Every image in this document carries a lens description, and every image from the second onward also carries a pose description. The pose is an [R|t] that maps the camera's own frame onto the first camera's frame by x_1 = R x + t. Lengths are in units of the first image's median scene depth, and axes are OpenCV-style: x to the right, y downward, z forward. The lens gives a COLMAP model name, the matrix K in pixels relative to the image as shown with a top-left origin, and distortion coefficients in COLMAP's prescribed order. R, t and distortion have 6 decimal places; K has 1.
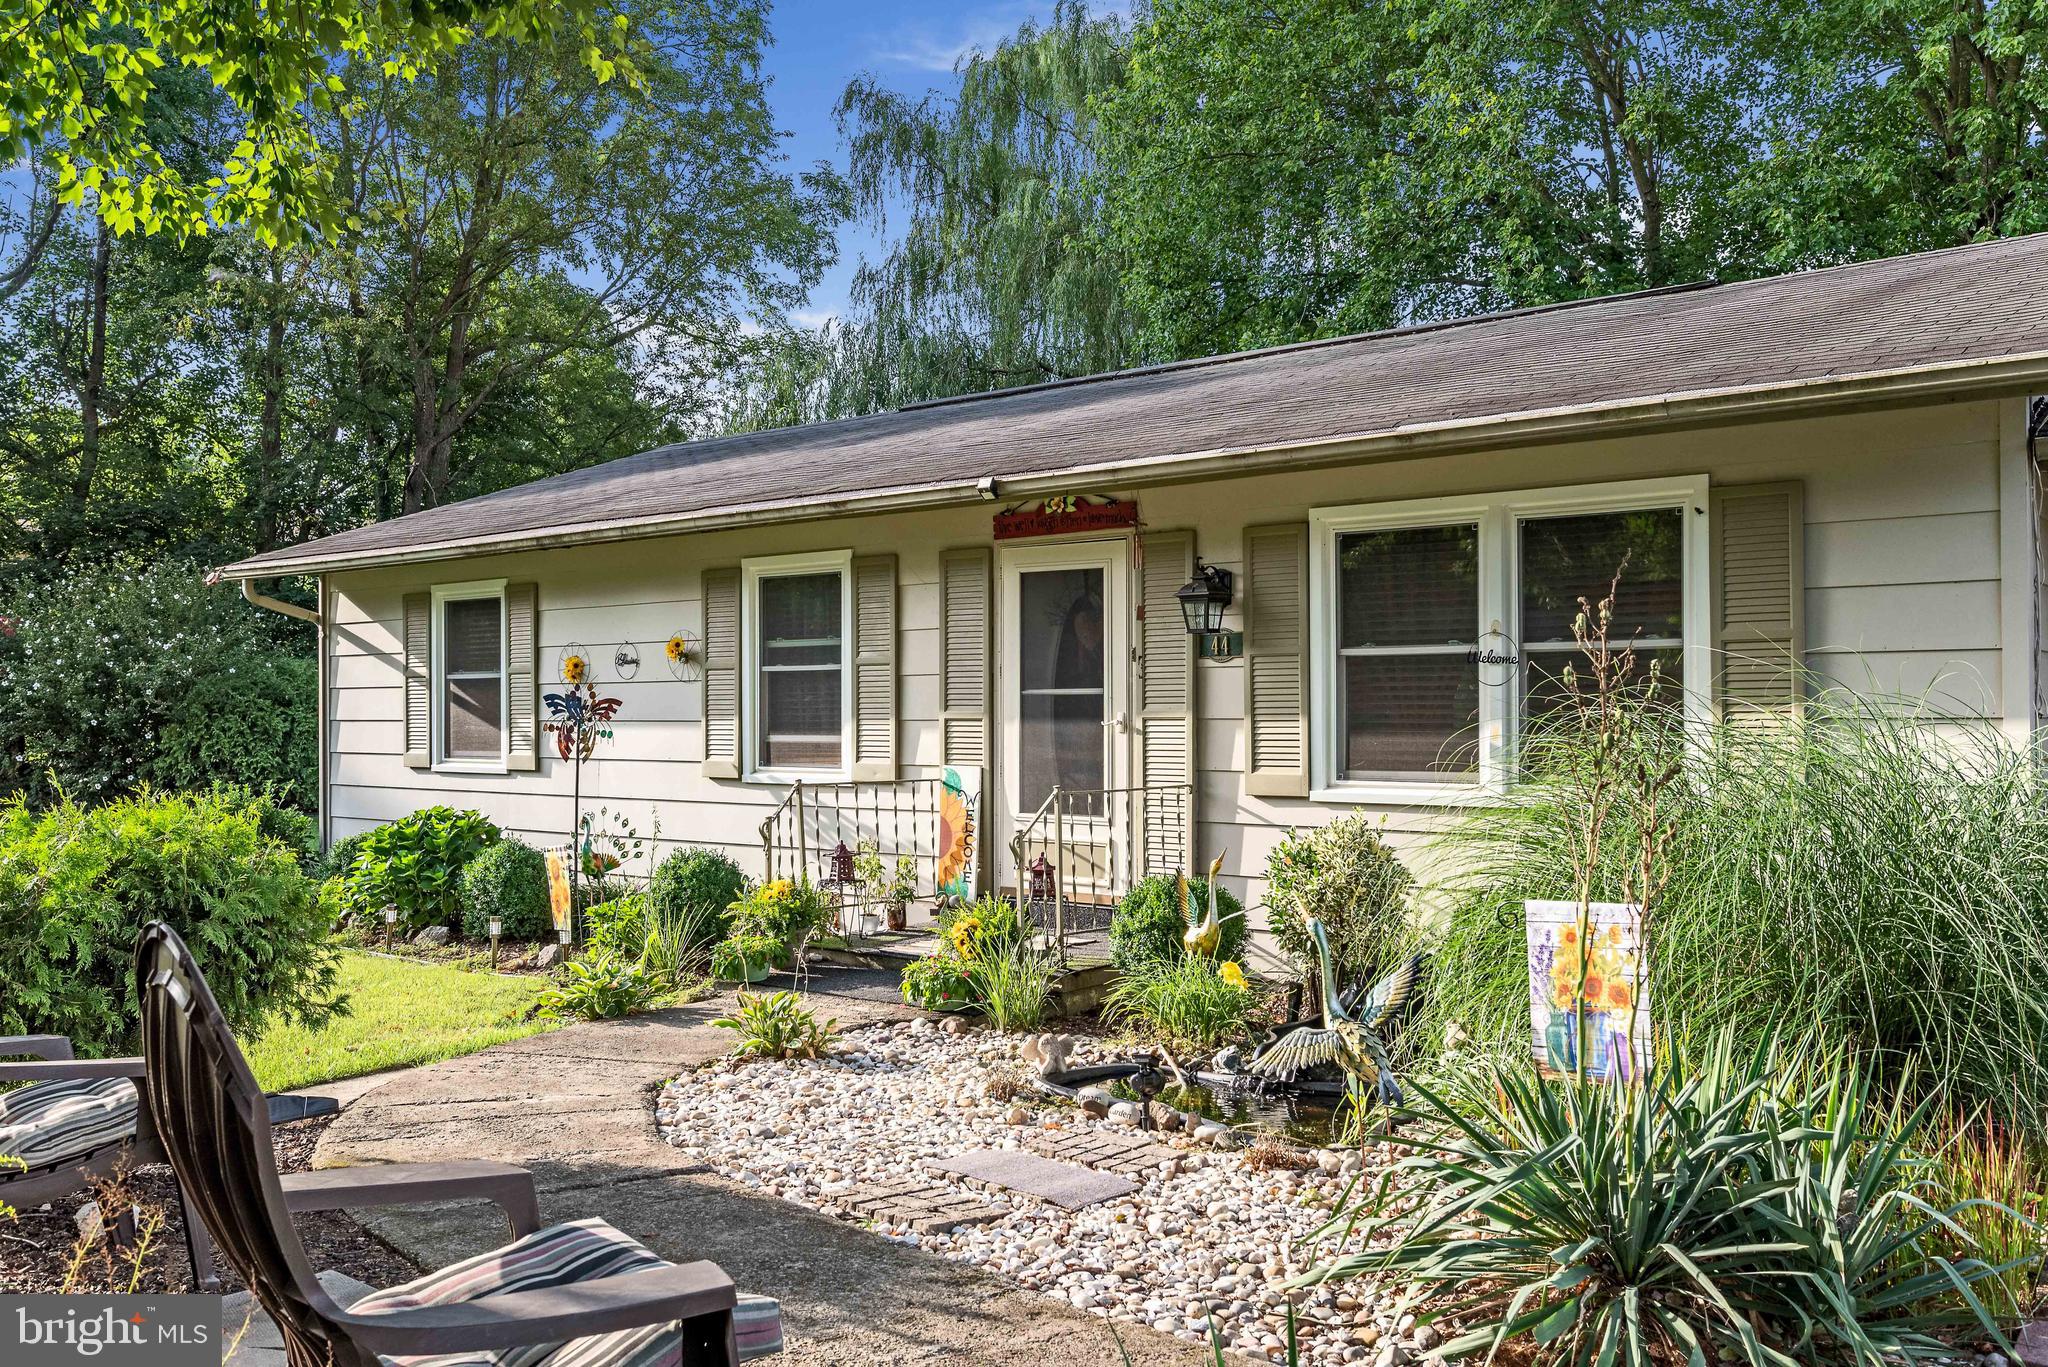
lens RADIAL K [[1740.9, 0, 1024.8], [0, 1740.9, 689.8], [0, 0, 1]] dist [-0.001228, 0.000260]
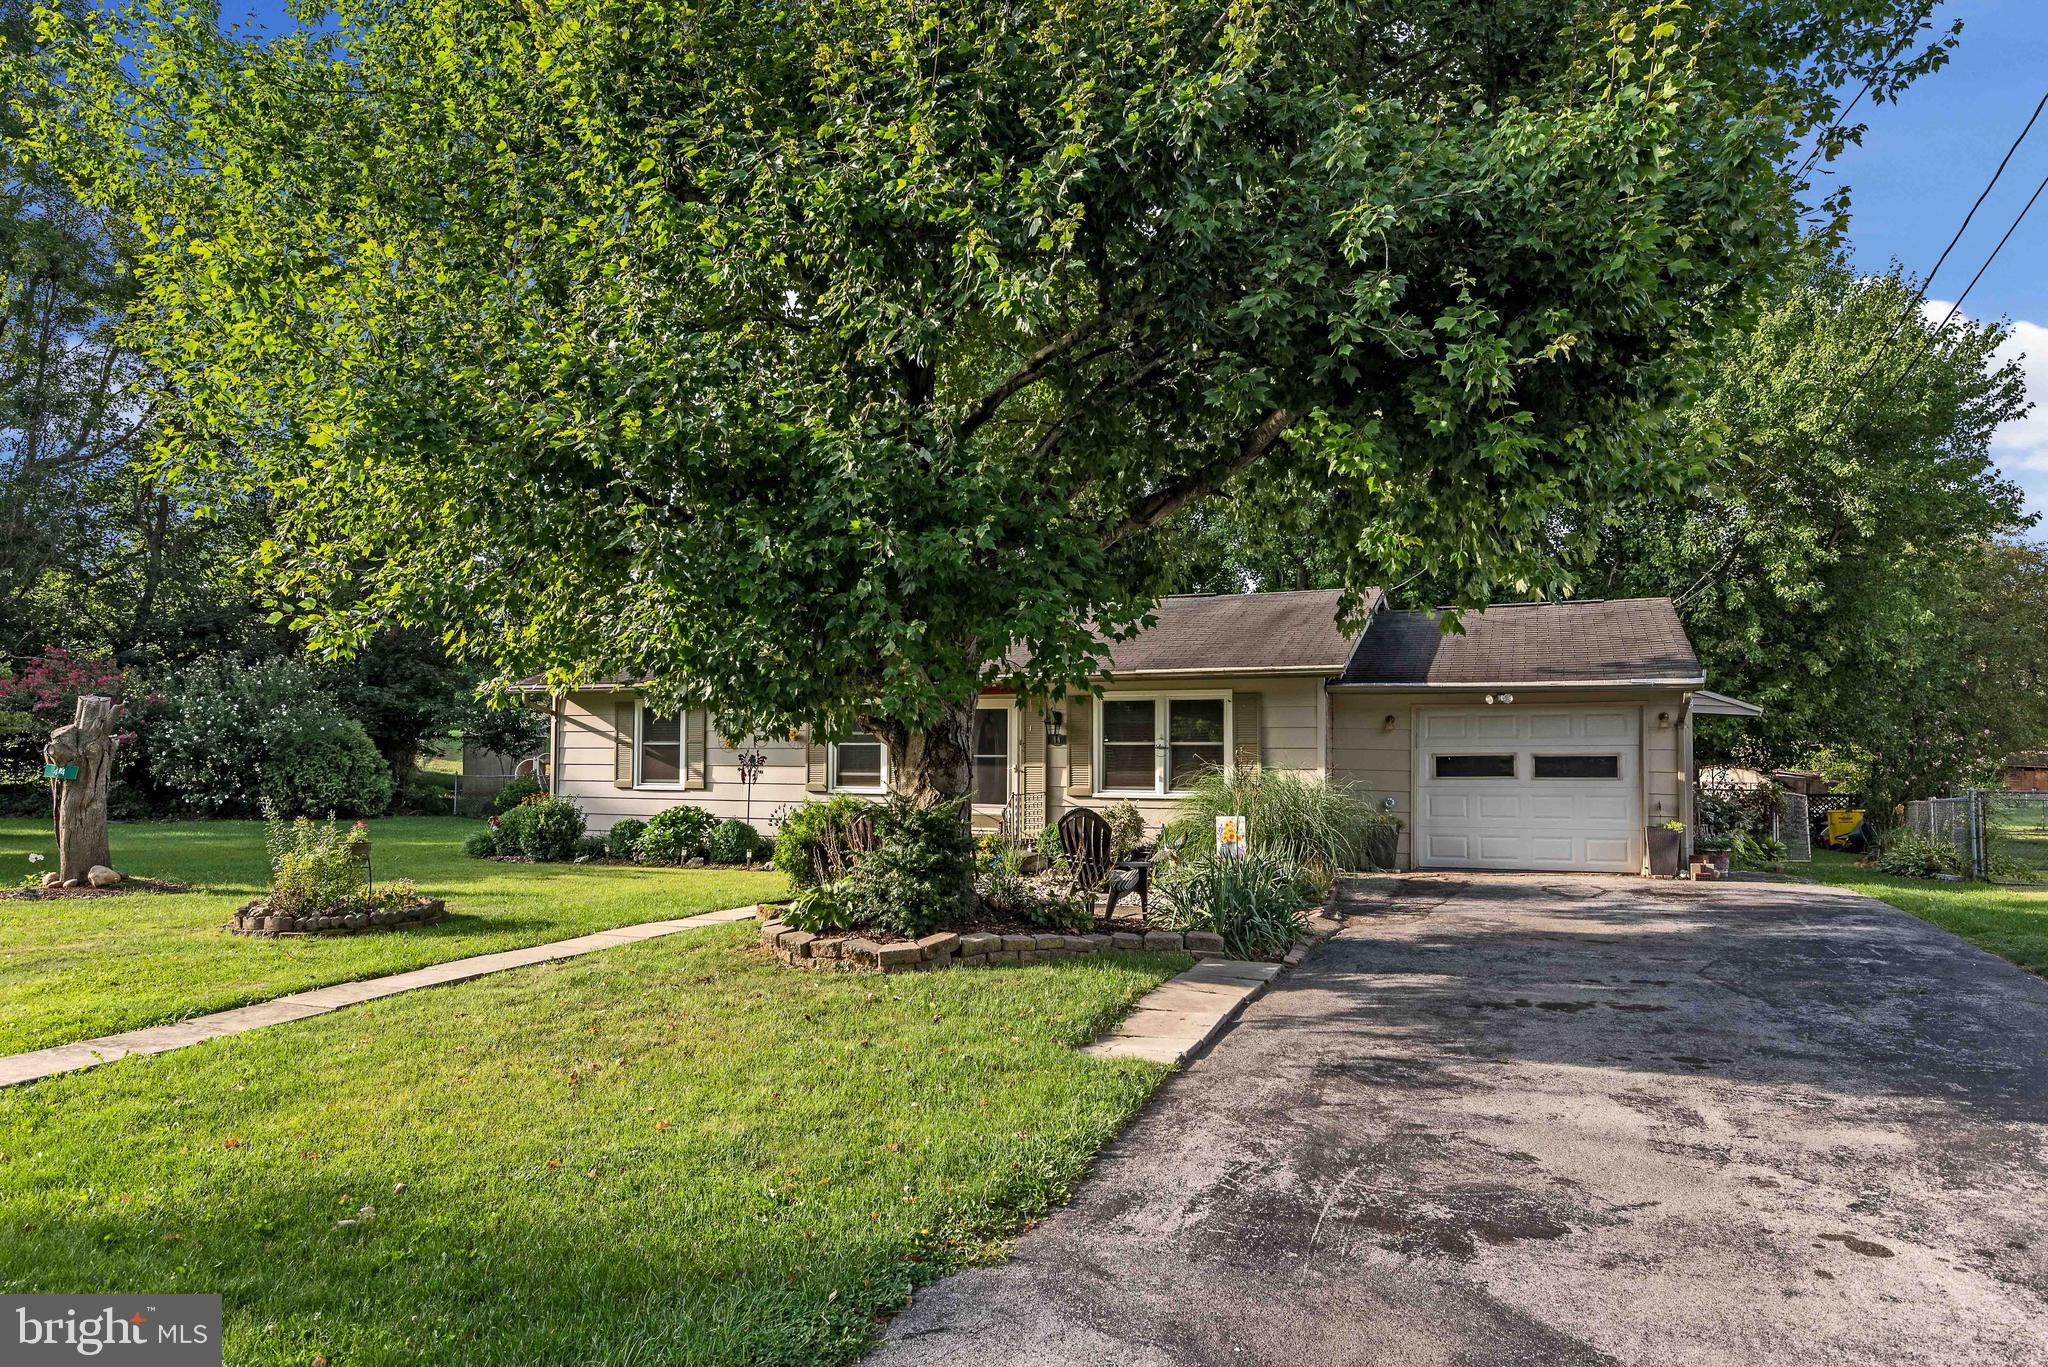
lens RADIAL K [[1253.0, 0, 1019.2], [0, 1253.0, 696.0], [0, 0, 1]] dist [-0.001967, 0.001902]
pose [[0.958862, 0.017669, 0.283324, -0.463180], [-0.009176, 0.999469, -0.031275, -0.030380], [-0.283726, 0.027389, 0.958514, -0.790364]]
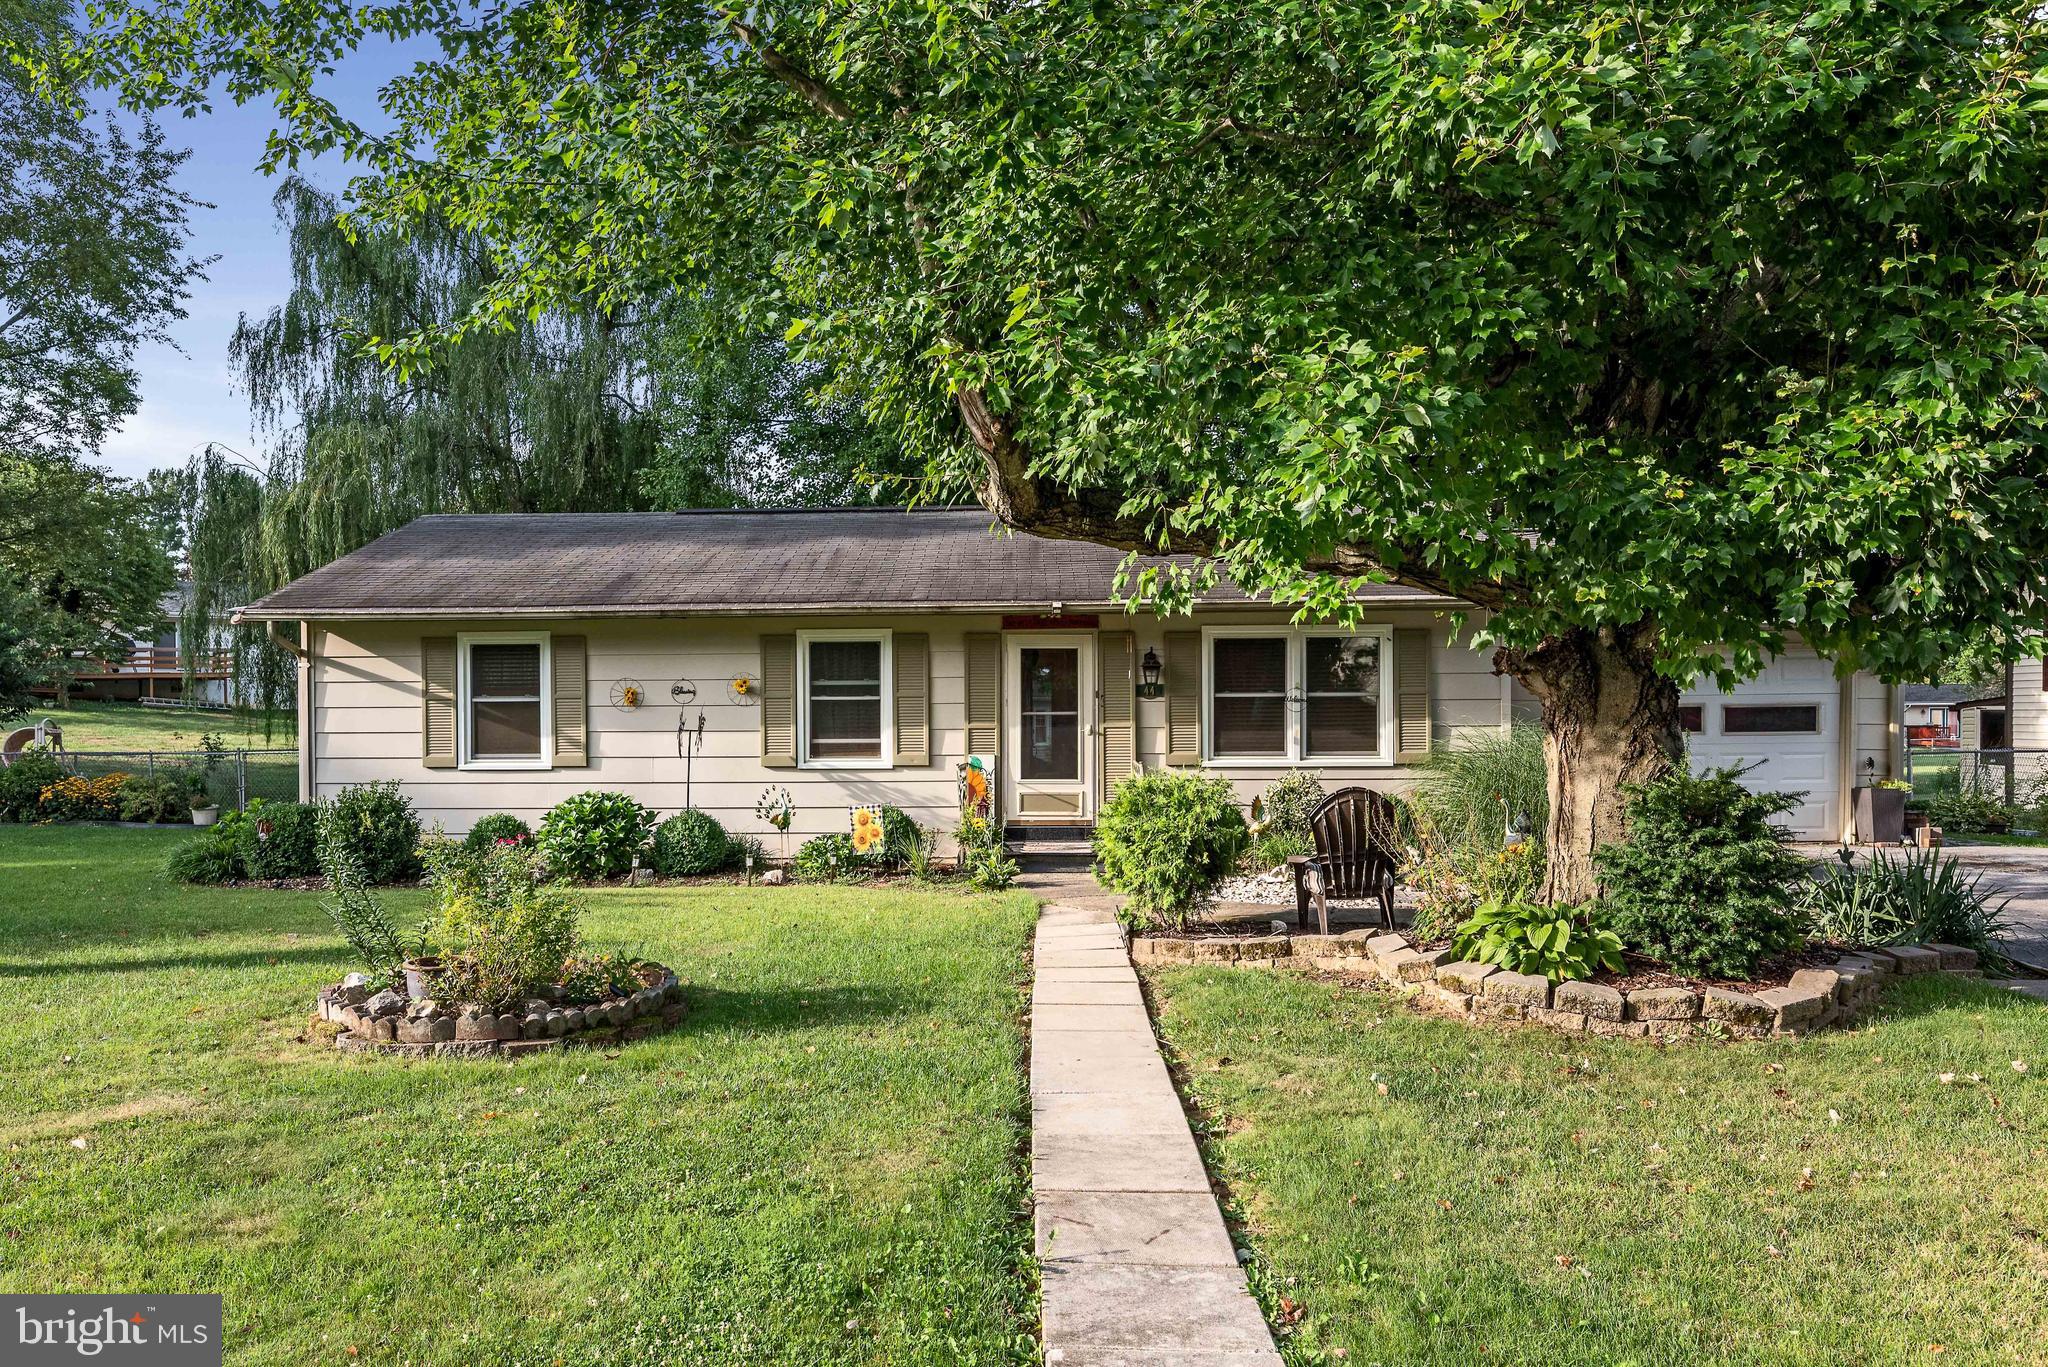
lens RADIAL K [[1491.9, 0, 1008.6], [0, 1491.9, 689.3], [0, 0, 1]] dist [0.004370, 0.001473]
pose [[0.806295, 0.006090, 0.591483, -0.973532], [-0.004361, 0.999981, -0.004351, -0.017870], [-0.591498, 0.000928, 0.806306, -0.274492]]
